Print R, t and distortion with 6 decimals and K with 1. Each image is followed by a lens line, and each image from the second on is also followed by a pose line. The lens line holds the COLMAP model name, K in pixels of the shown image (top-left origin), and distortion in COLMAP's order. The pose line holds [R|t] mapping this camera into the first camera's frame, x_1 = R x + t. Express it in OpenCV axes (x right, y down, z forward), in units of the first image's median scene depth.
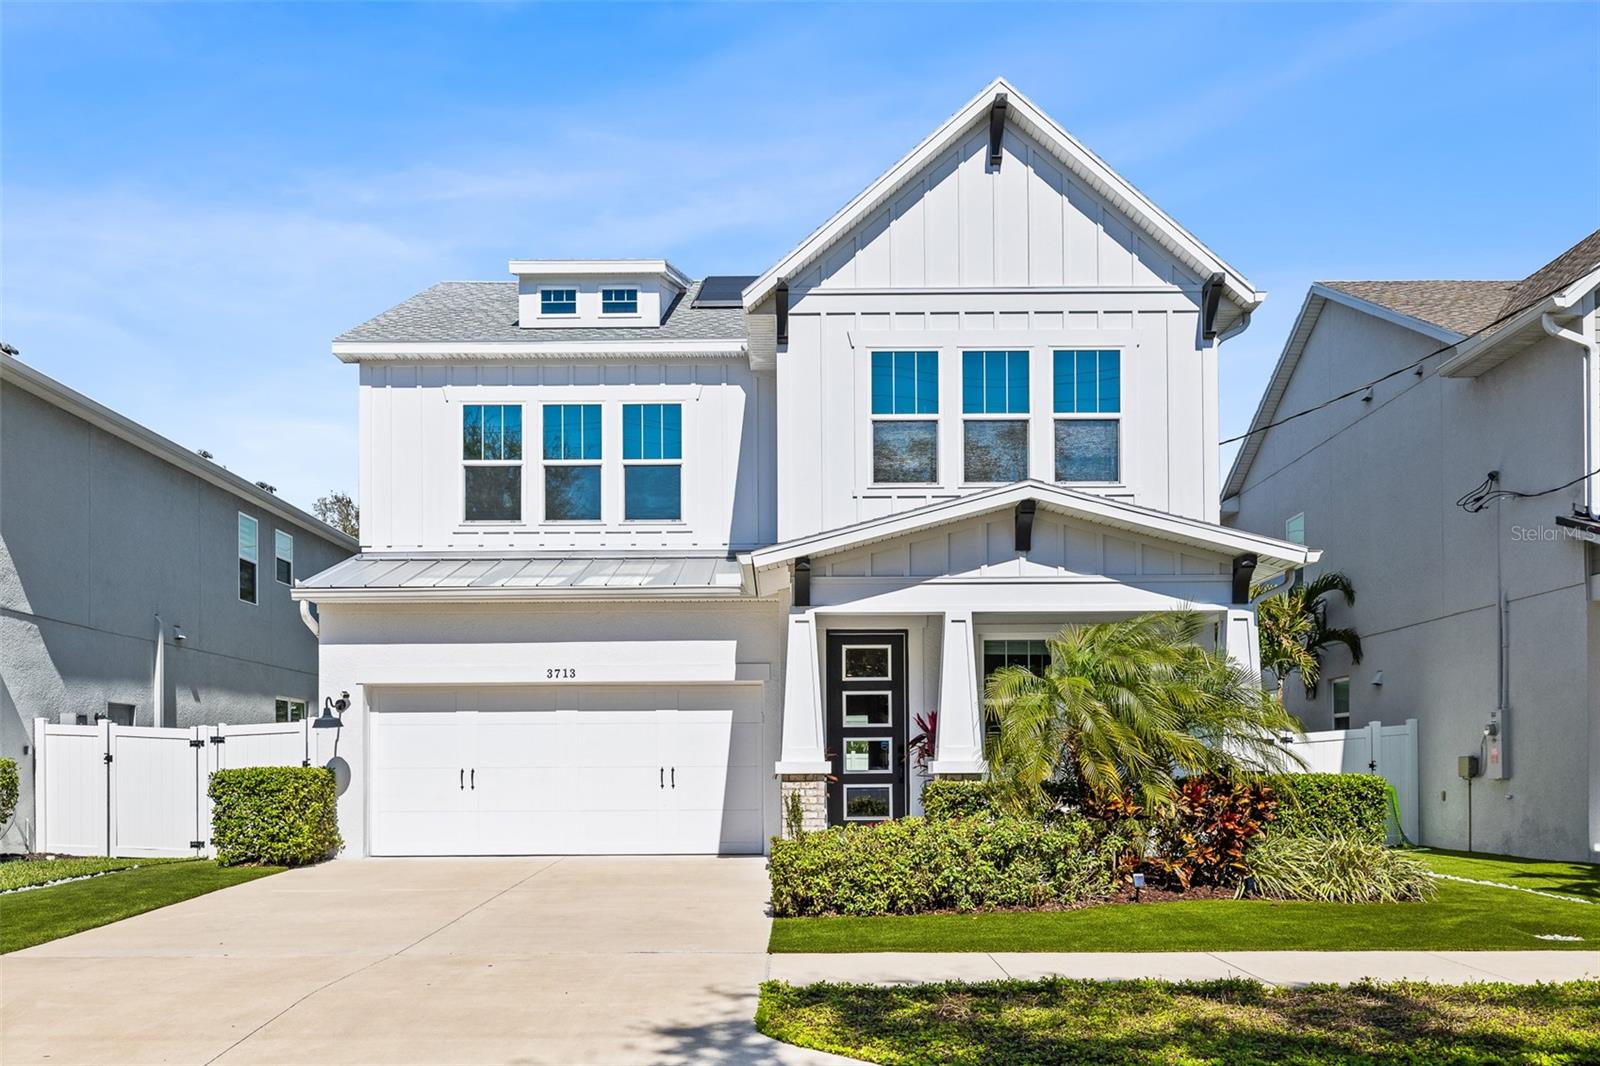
lens RADIAL K [[1317.4, 0, 800.0], [0, 1317.4, 533.0], [0, 0, 1]] dist [-0.002383, -0.007135]
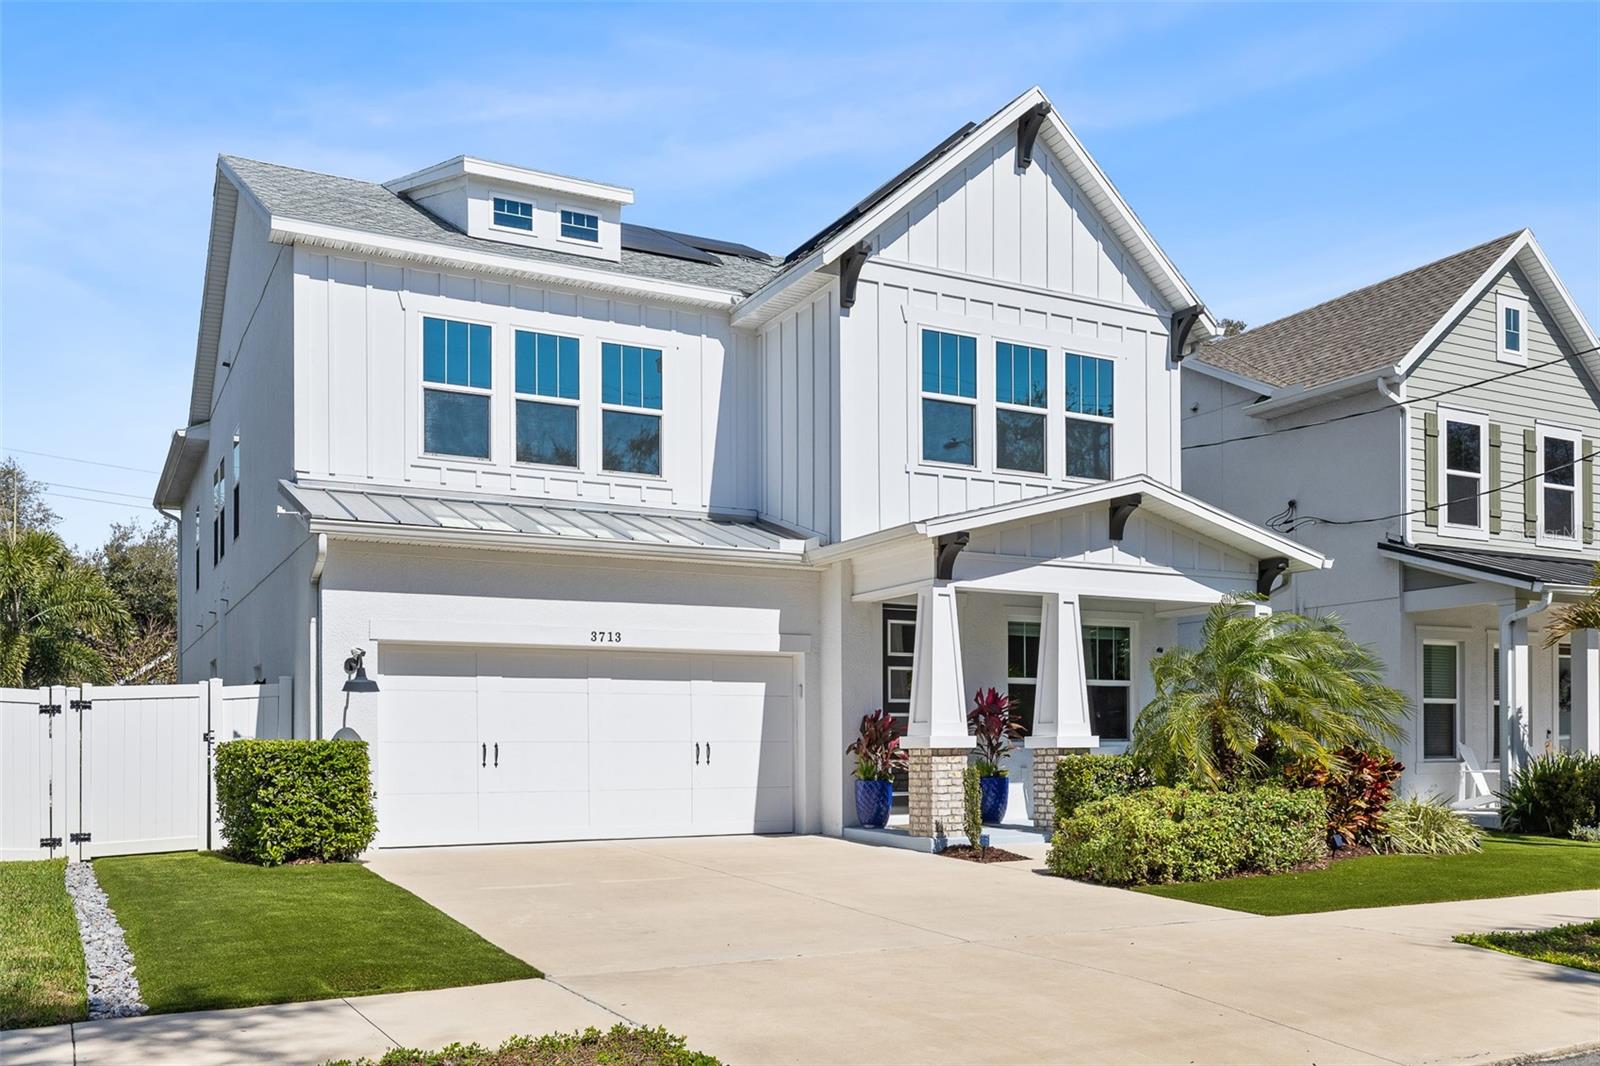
lens RADIAL K [[1339.5, 0, 800.0], [0, 1339.5, 521.1], [0, 0, 1]] dist [-0.002206, -0.002643]
pose [[0.883867, 0.079319, 0.460965, -0.481490], [-0.082674, 0.996493, -0.012947, 0.028666], [-0.460375, -0.026666, 0.887324, 0.132136]]
